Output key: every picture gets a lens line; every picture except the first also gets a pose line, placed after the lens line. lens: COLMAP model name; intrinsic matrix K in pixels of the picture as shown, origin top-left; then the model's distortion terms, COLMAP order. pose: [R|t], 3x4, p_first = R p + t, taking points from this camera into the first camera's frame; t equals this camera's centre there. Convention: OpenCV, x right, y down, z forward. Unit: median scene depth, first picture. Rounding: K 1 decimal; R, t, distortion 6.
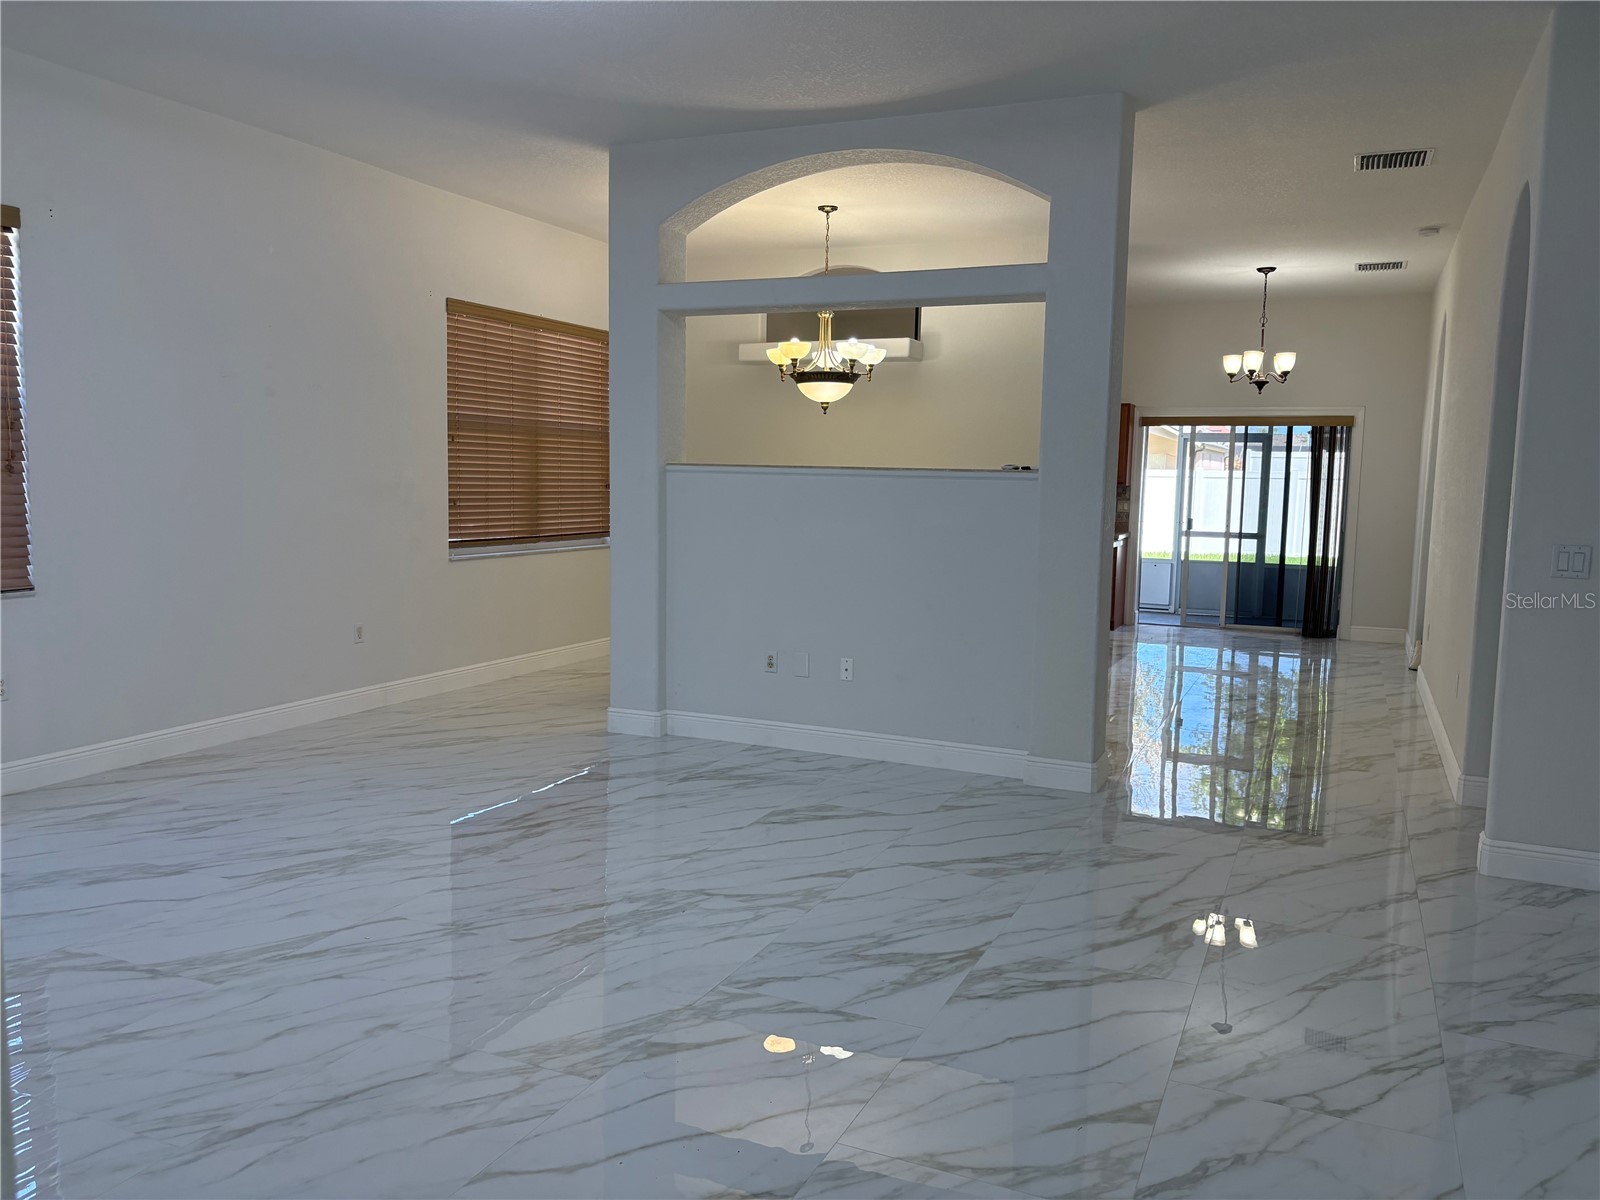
lens RADIAL K [[1200.1, 0, 744.8], [0, 1200.1, 608.1], [0, 0, 1]] dist [0.033785, -0.075929]
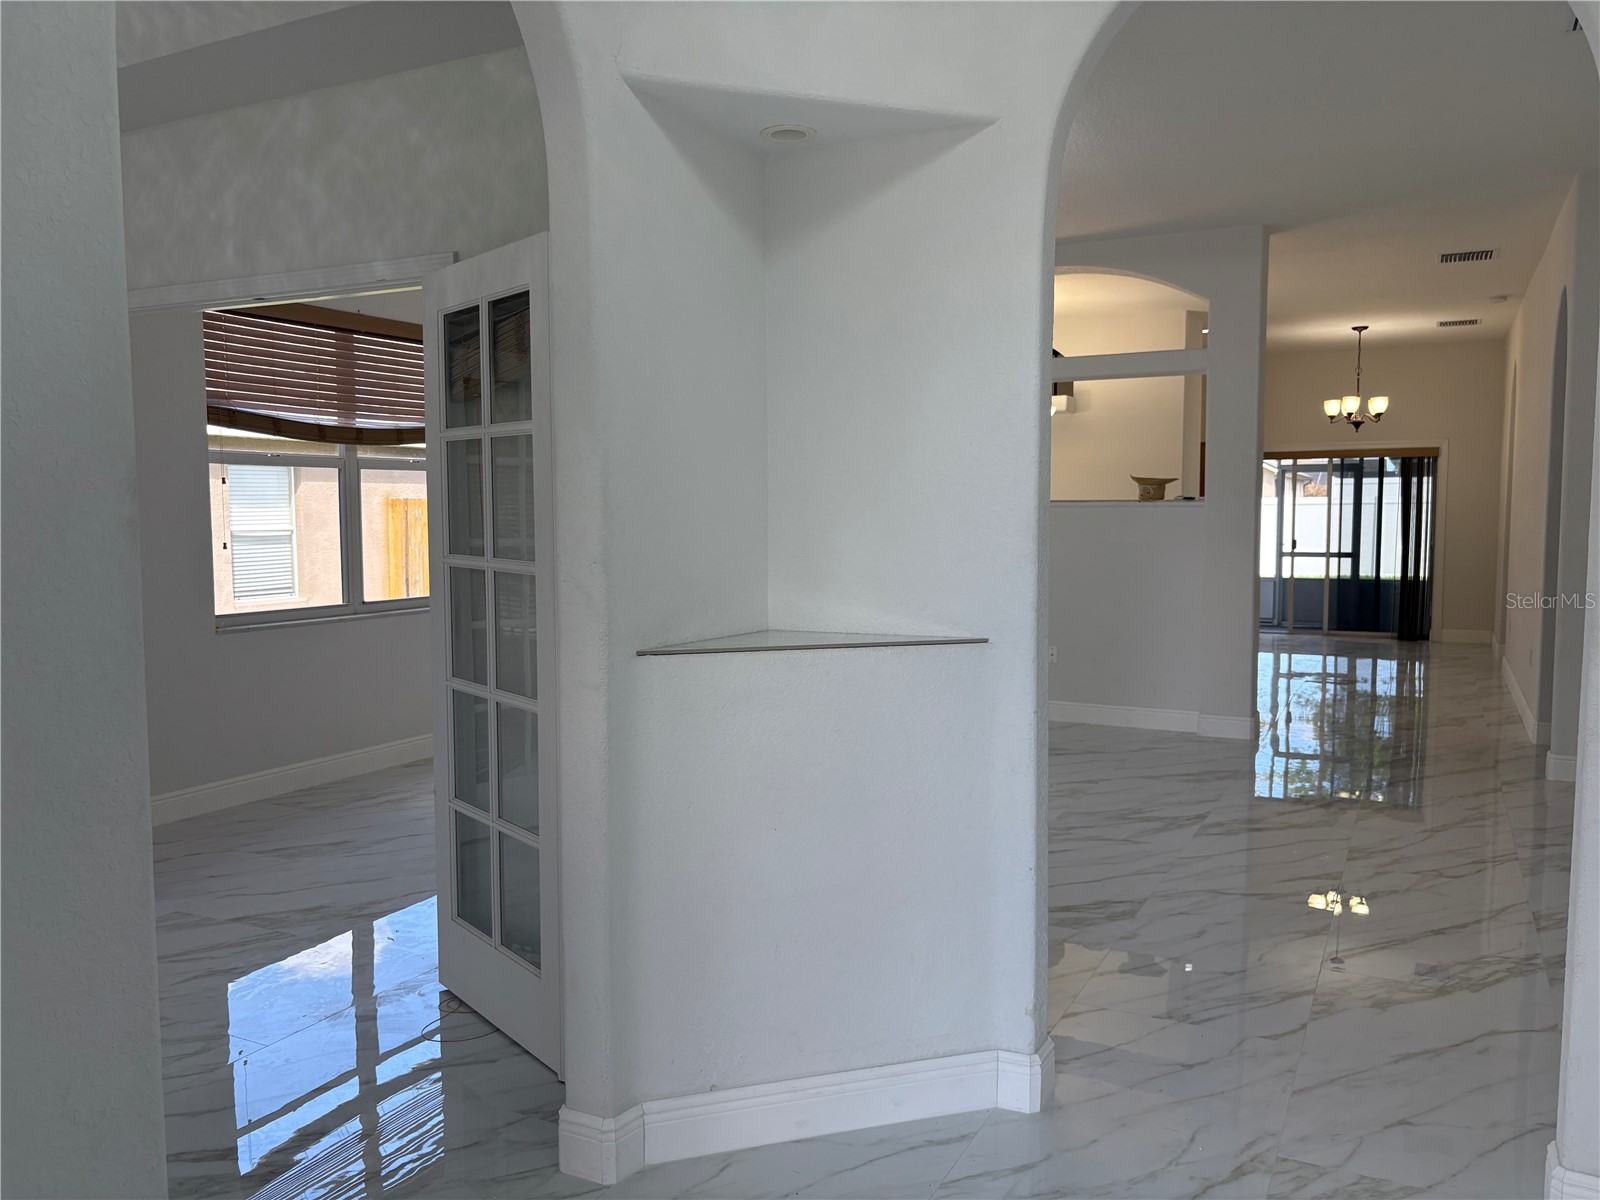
lens RADIAL K [[1193.6, 0, 800.0], [0, 1193.6, 600.0], [0, 0, 1]] dist [0.063843, -0.061108]
pose [[0.999658, -0.017802, -0.019182, -0.093928], [0.017094, 0.999191, -0.036414, 0.020040], [0.019815, 0.036073, 0.999153, -0.179571]]
